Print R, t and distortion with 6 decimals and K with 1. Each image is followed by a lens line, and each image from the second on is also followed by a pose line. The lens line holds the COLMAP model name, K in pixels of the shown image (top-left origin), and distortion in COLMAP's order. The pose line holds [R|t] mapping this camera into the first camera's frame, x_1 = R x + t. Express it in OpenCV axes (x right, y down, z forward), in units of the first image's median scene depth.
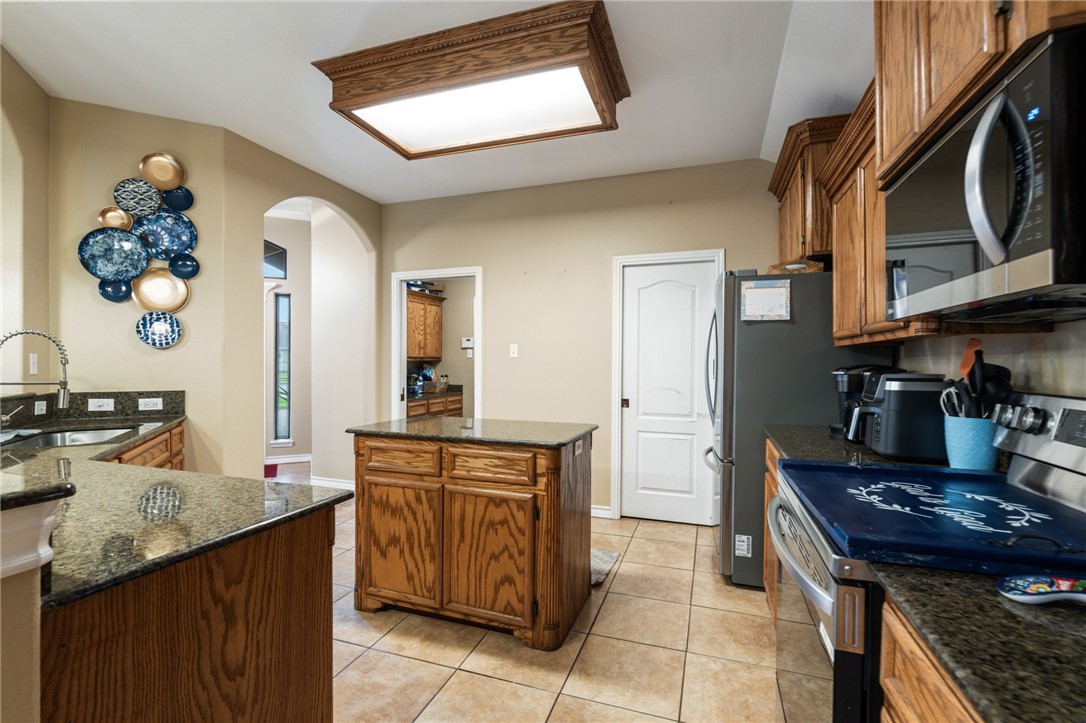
lens RADIAL K [[488.0, 0, 548.1], [0, 488.0, 371.7], [0, 0, 1]] dist [-0.002914, 0.000848]
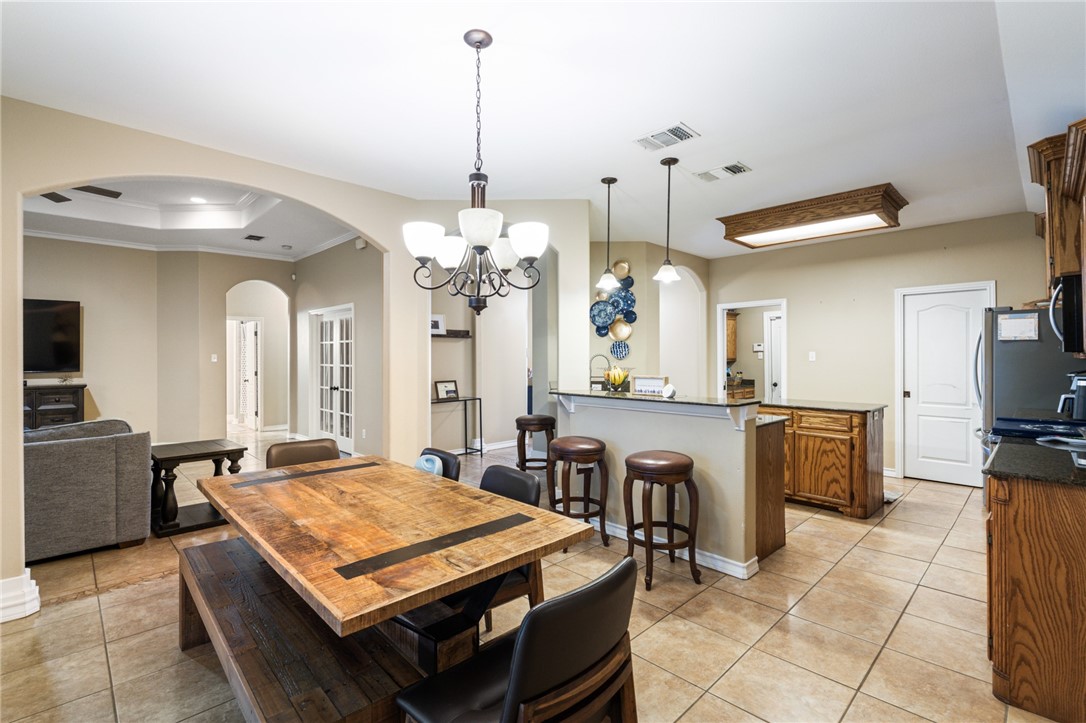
lens RADIAL K [[499.0, 0, 547.7], [0, 499.0, 356.4], [0, 0, 1]] dist [-0.000199, 0.000164]
pose [[0.894520, -0.008166, -0.446953, -0.188316], [-0.000067, 0.999831, -0.018402, -0.026929], [0.447028, 0.016491, 0.894368, -1.137588]]
